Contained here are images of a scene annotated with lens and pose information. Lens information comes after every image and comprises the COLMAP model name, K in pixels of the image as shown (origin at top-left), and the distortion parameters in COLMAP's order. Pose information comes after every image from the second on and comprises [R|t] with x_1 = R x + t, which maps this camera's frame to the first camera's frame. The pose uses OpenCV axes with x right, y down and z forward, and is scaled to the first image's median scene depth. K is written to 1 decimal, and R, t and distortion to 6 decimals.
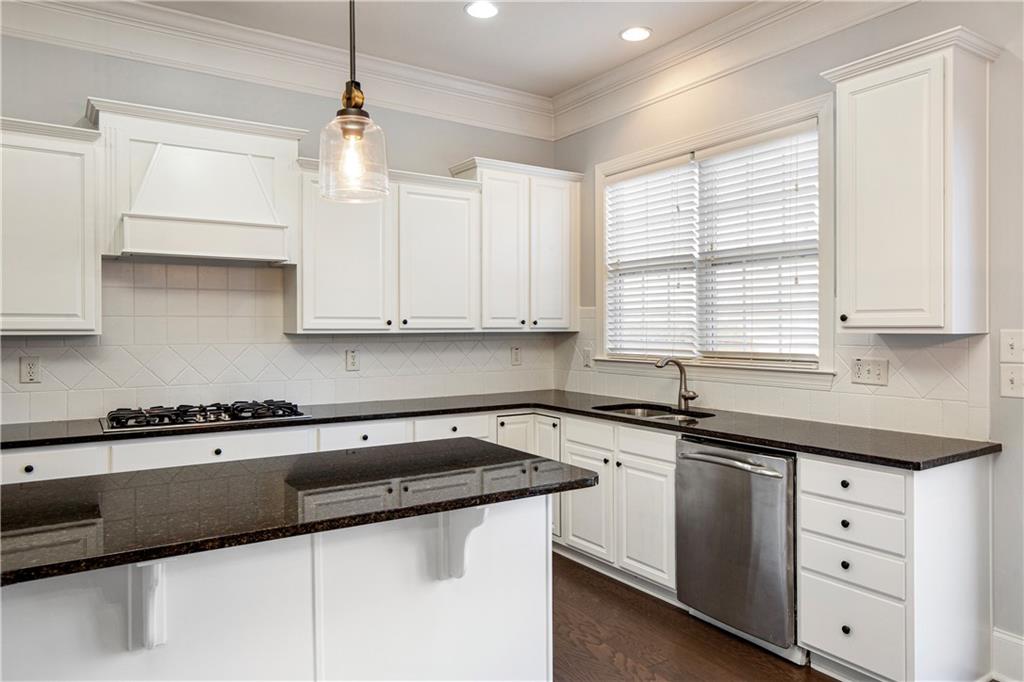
lens RADIAL K [[687.8, 0, 521.5], [0, 687.8, 331.5], [0, 0, 1]] dist [-0.004480, -0.000113]
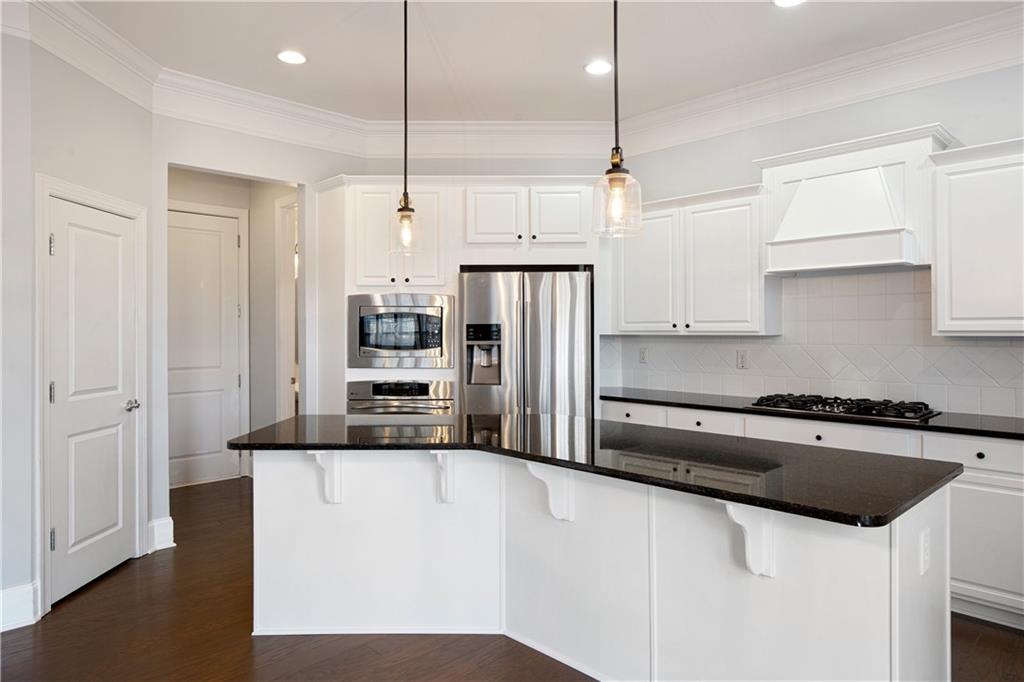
lens RADIAL K [[623.4, 0, 528.0], [0, 623.4, 329.2], [0, 0, 1]] dist [-0.011483, -0.000662]
pose [[0.192645, -0.000807, -0.981268, 0.457839], [-0.003471, 0.999993, -0.001503, -0.003119], [0.981262, 0.003696, 0.192641, 0.299497]]
